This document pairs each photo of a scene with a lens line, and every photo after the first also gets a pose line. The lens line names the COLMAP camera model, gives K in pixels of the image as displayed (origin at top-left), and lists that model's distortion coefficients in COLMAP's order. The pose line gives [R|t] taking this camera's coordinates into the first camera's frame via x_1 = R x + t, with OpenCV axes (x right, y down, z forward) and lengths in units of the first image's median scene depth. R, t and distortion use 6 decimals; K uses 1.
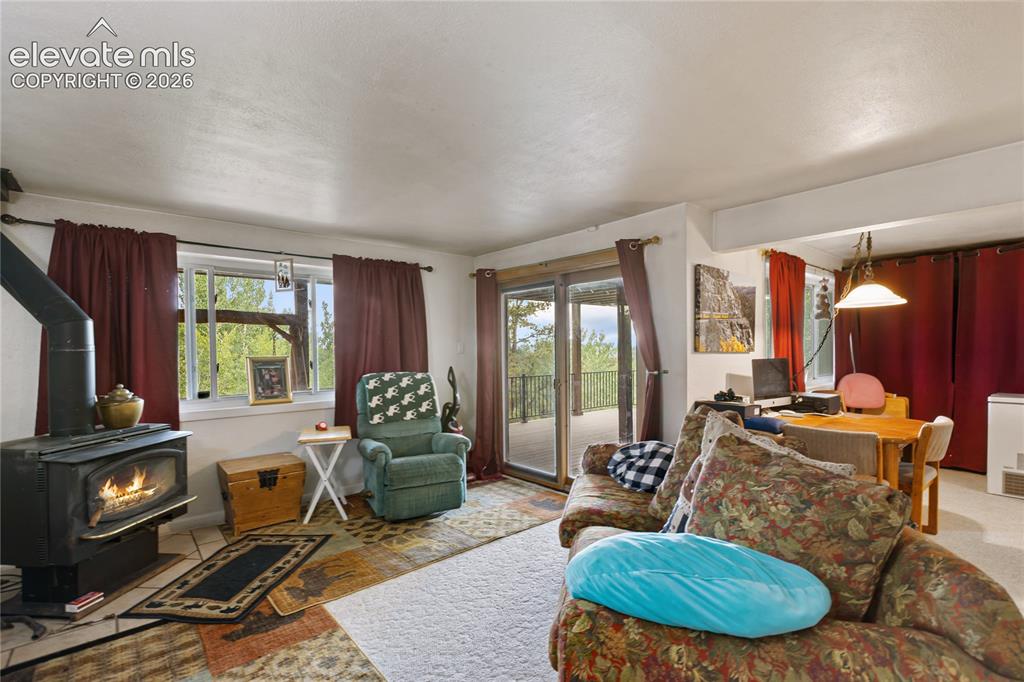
lens RADIAL K [[470.6, 0, 512.0], [0, 470.6, 341.0], [0, 0, 1]] dist [-0.000715, -0.000182]
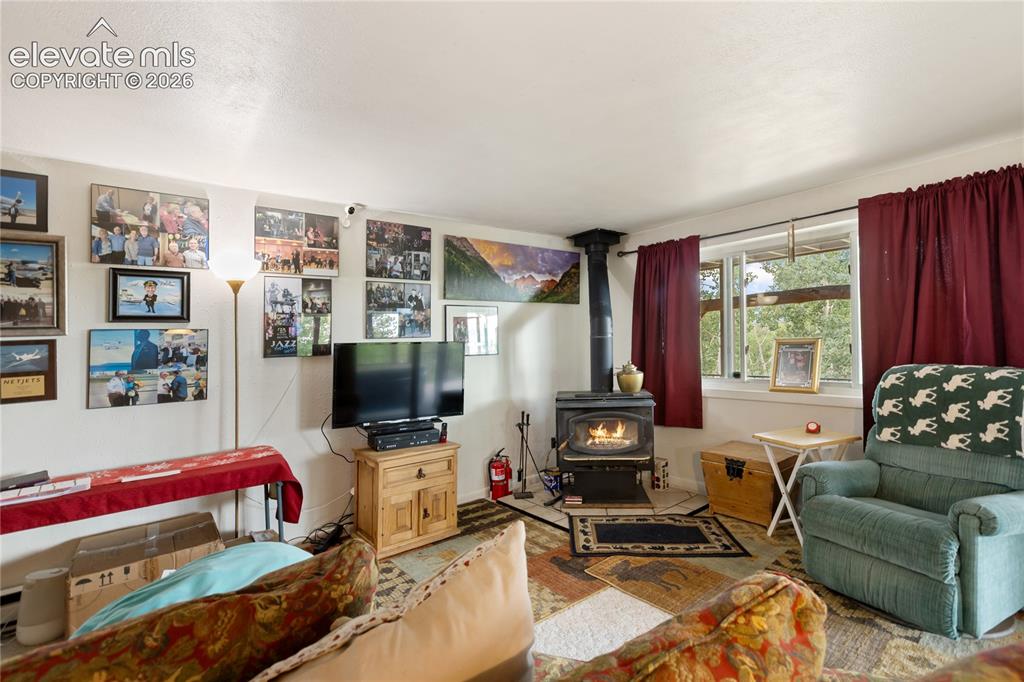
lens RADIAL K [[464.9, 0, 512.5], [0, 464.9, 306.0], [0, 0, 1]] dist [0.000008, 0.000213]
pose [[-0.033297, -0.066051, -0.997261, 0.484701], [0.048283, 0.996542, -0.067615, 0.006845], [0.998279, -0.050402, -0.029993, 0.627995]]
